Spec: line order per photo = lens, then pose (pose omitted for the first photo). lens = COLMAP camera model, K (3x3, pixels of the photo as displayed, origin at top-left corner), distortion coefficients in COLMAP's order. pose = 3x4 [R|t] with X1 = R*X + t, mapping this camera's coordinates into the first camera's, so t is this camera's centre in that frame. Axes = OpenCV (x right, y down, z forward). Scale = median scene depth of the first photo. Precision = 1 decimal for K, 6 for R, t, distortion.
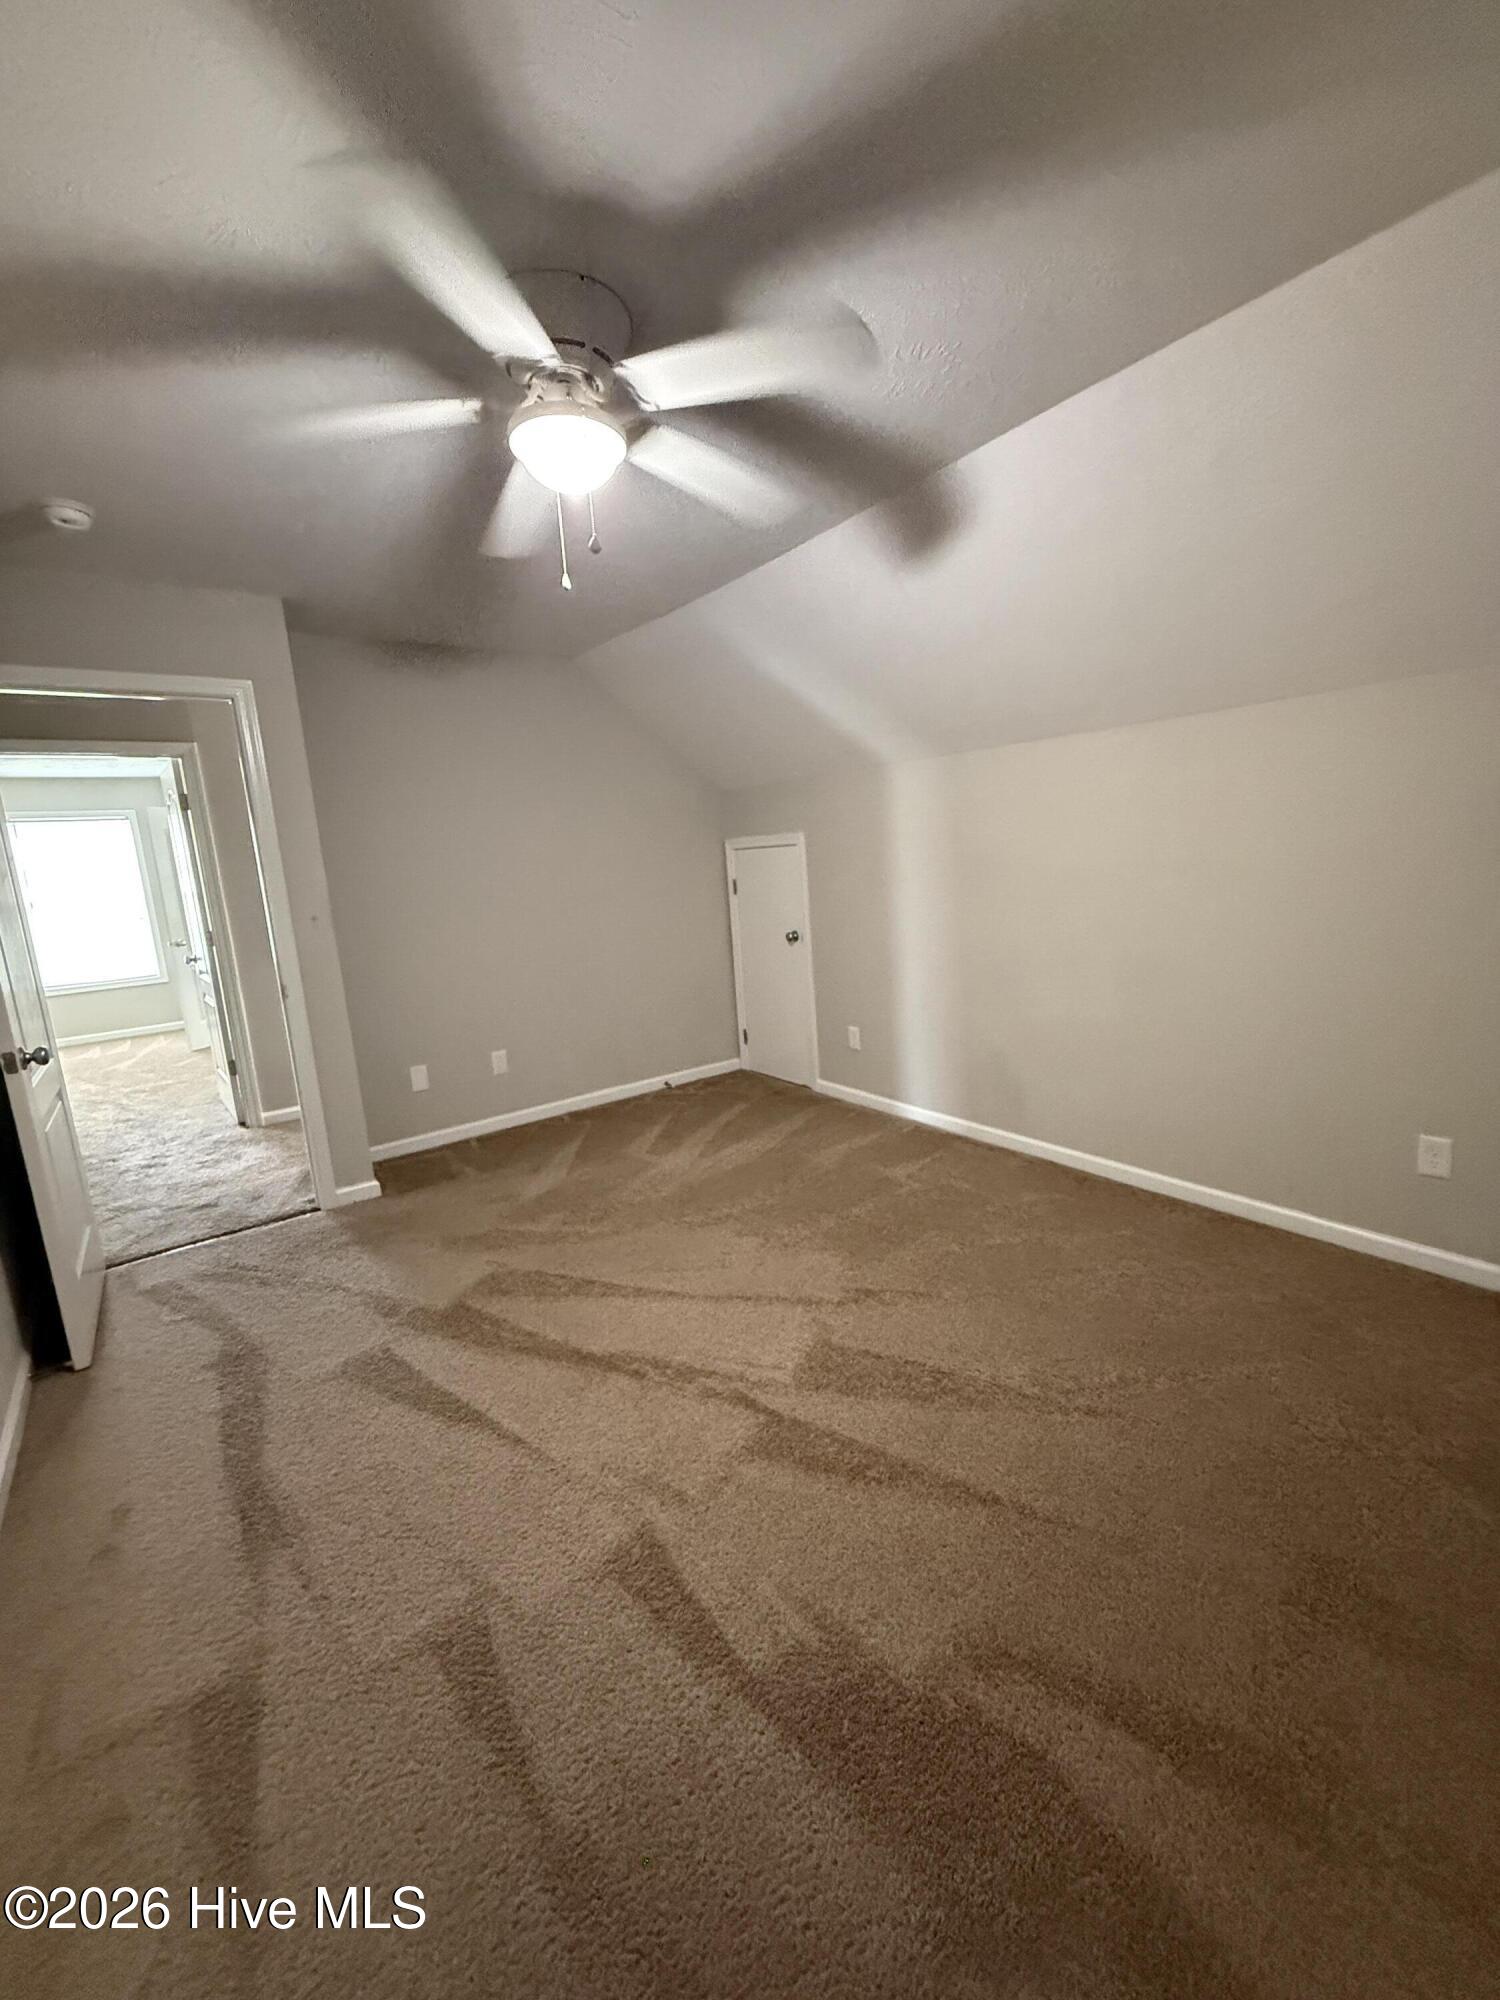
lens RADIAL K [[798.7, 0, 748.6], [0, 798.7, 997.5], [0, 0, 1]] dist [0.000436, 0.000293]
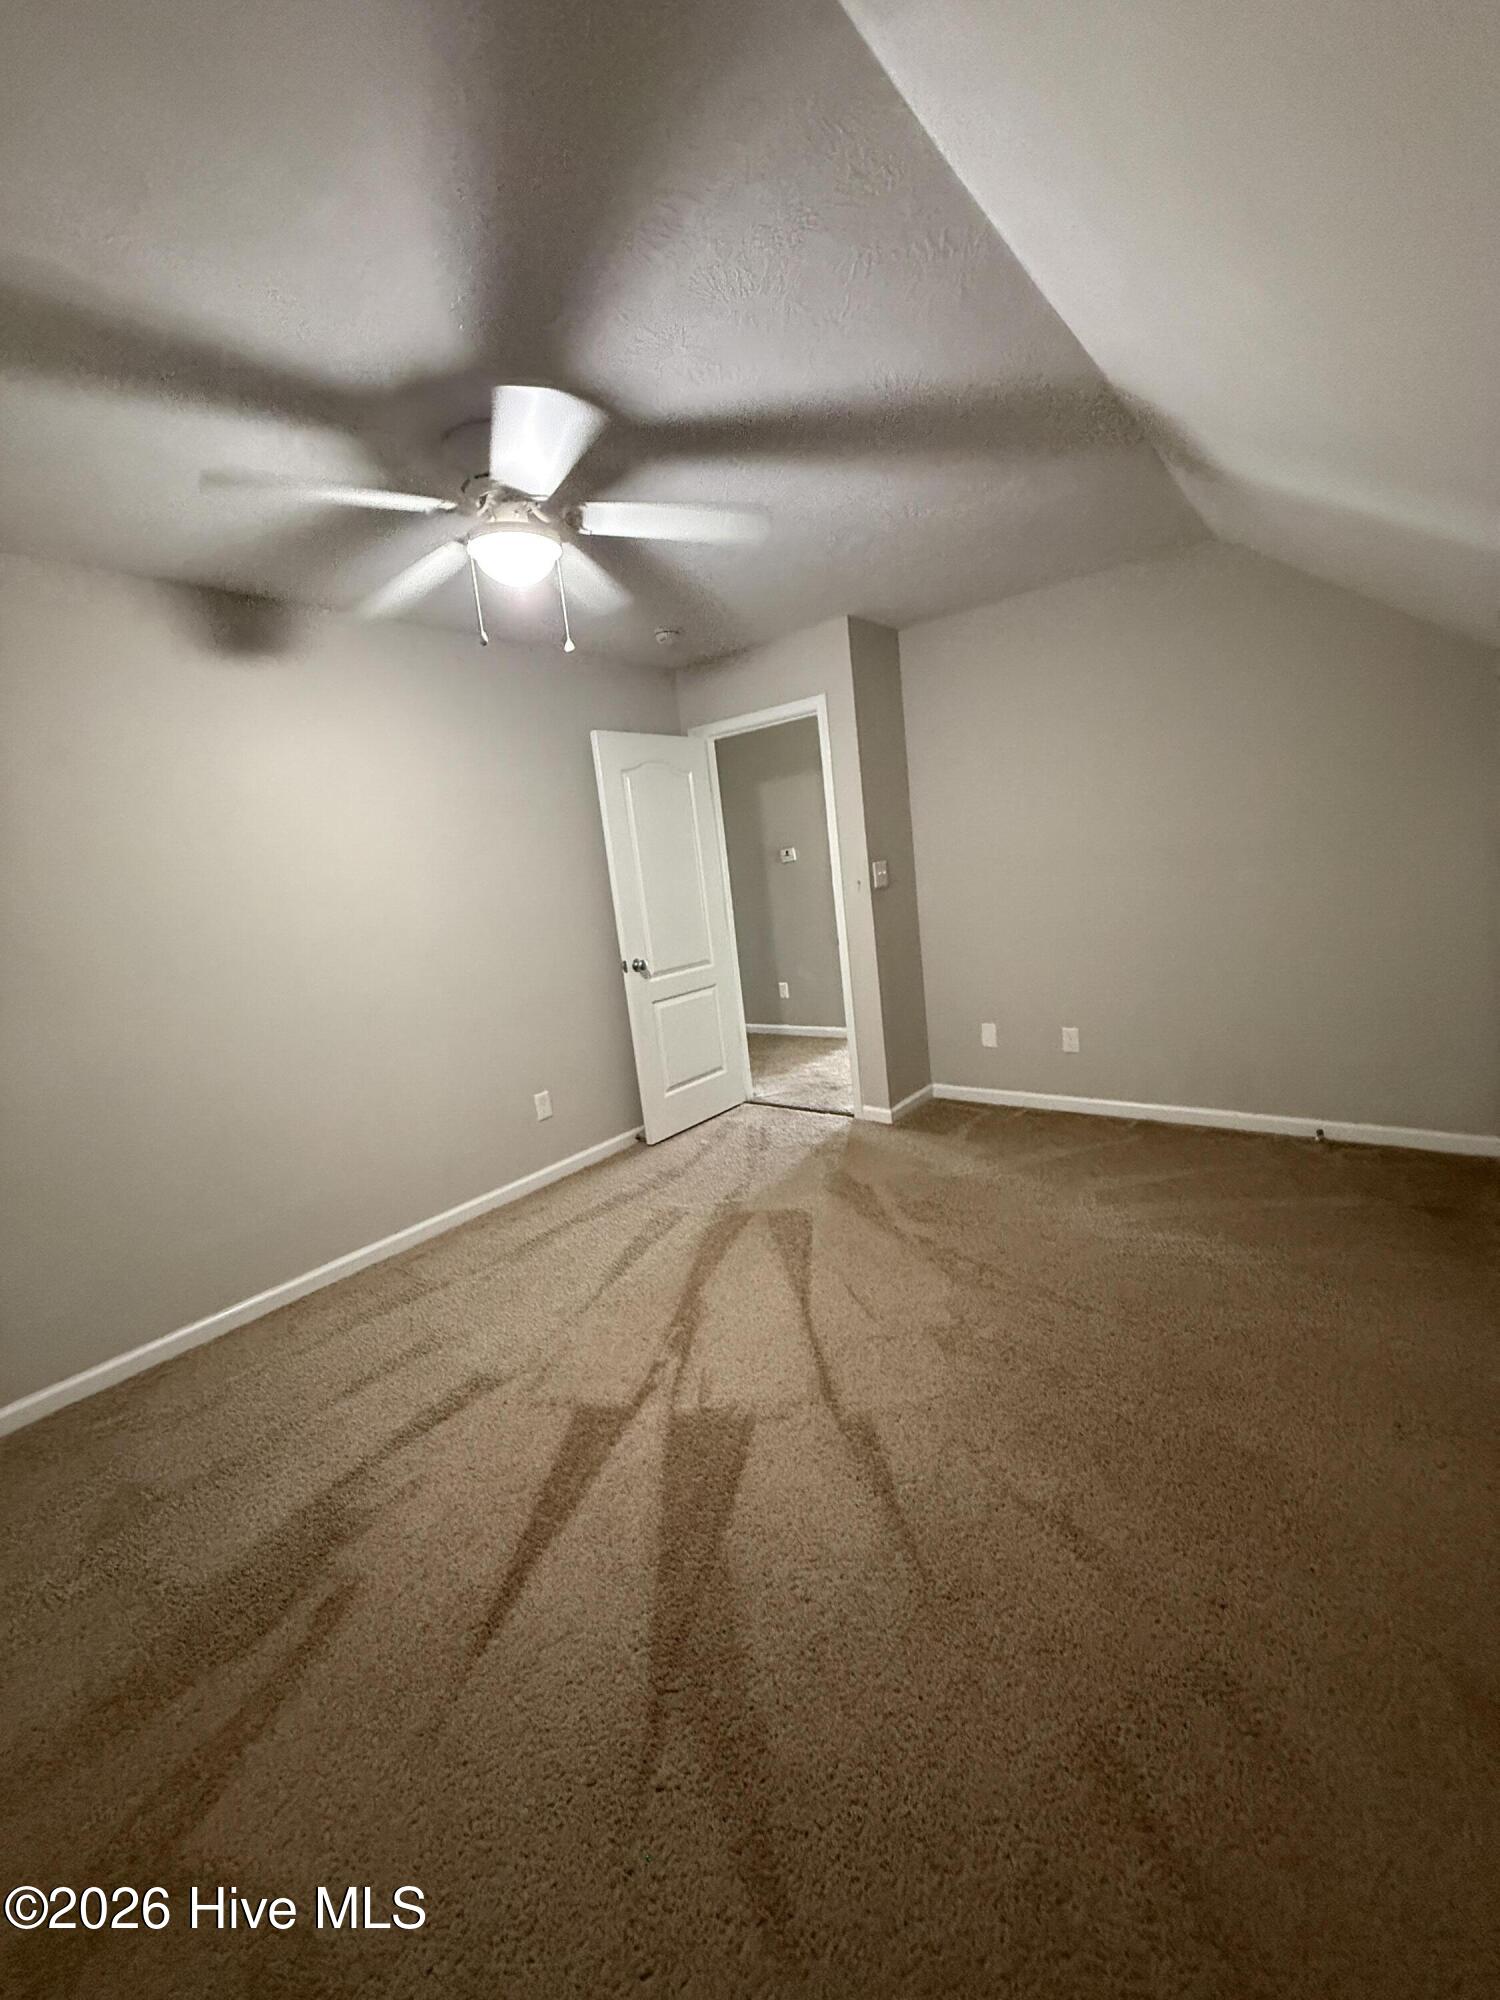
lens RADIAL K [[798.7, 0, 748.6], [0, 798.7, 997.5], [0, 0, 1]] dist [0.000436, 0.000293]
pose [[0.262452, 0.190223, -0.946010, 0.698551], [-0.080152, 0.981286, 0.175079, -0.151938], [0.961610, 0.029875, 0.272787, 0.613950]]
